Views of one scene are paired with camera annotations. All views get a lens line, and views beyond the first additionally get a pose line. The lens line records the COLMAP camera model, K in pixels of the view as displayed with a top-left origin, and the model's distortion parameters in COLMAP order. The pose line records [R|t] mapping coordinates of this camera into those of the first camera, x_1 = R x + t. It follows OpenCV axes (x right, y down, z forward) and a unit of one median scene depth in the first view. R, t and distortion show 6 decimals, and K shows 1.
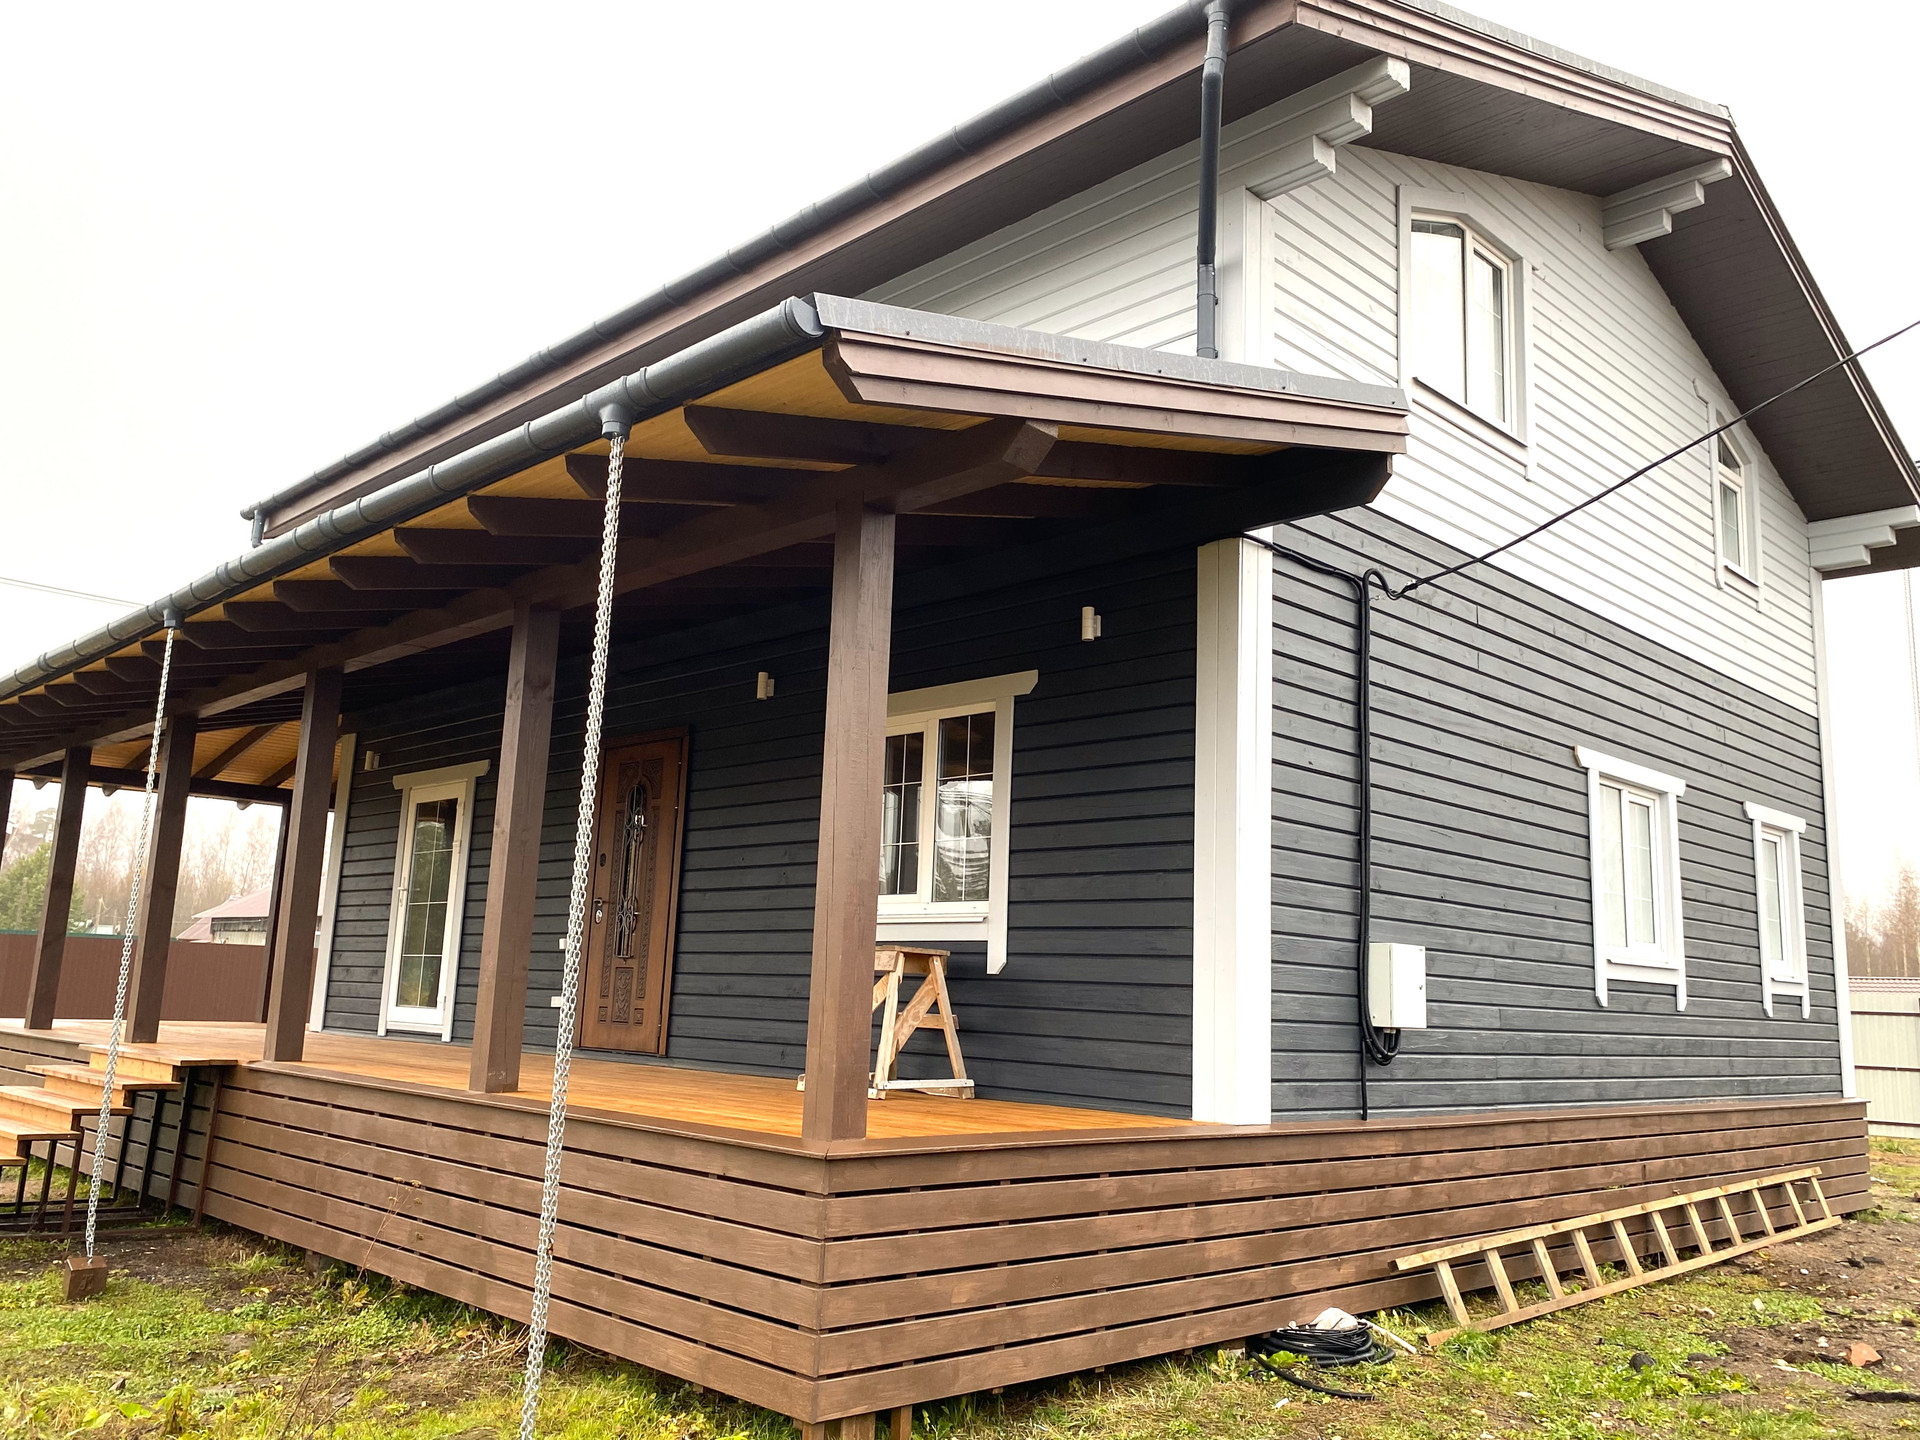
lens RADIAL K [[1569.1, 0, 970.8], [0, 1569.1, 701.3], [0, 0, 1]] dist [0.014123, -0.006700]
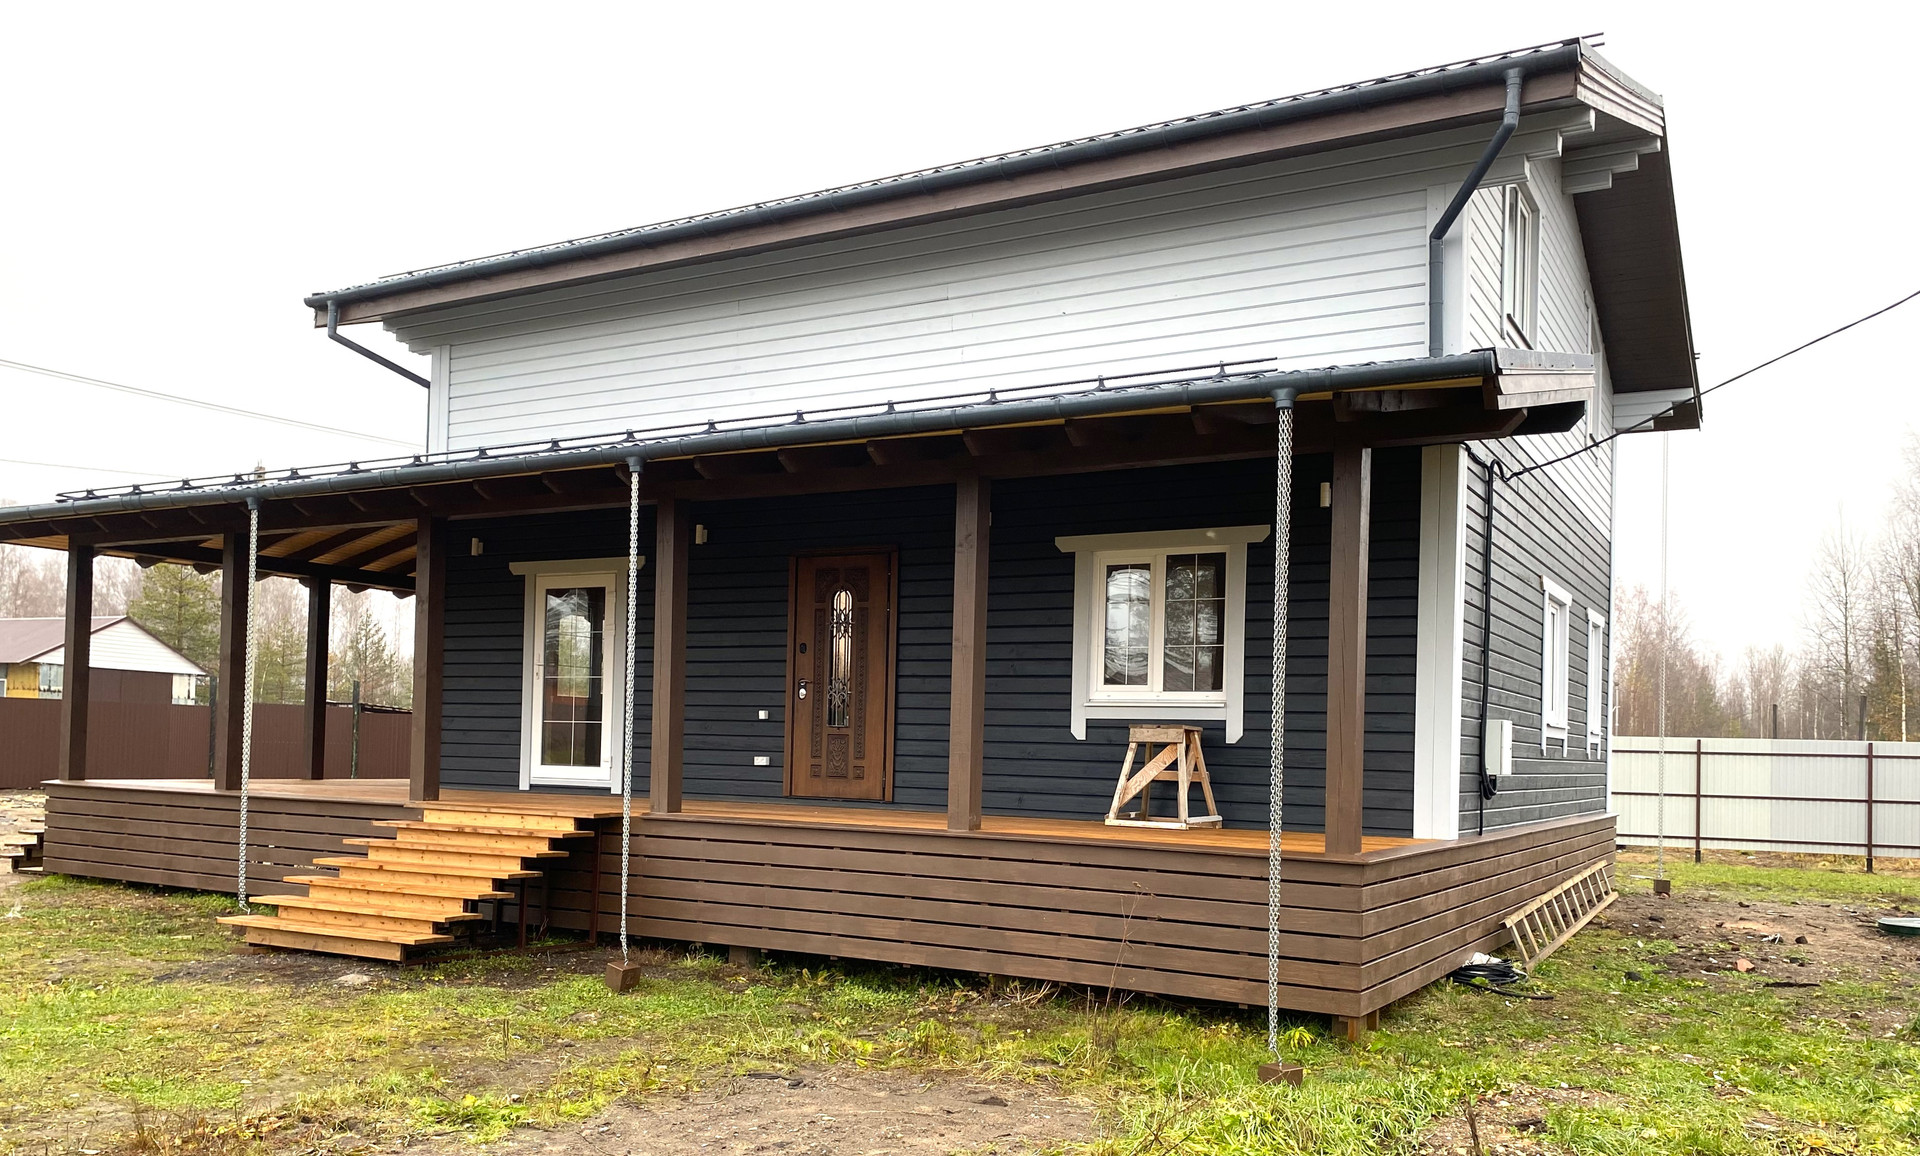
lens RADIAL K [[1482.2, 0, 959.2], [0, 1482.2, 721.2], [0, 0, 1]] dist [0.000772, 0.000151]
pose [[0.970099, -0.009414, 0.242527, -0.525541], [-0.034532, 0.983729, 0.176309, -0.069564], [-0.240241, -0.179412, 0.953989, -0.202694]]
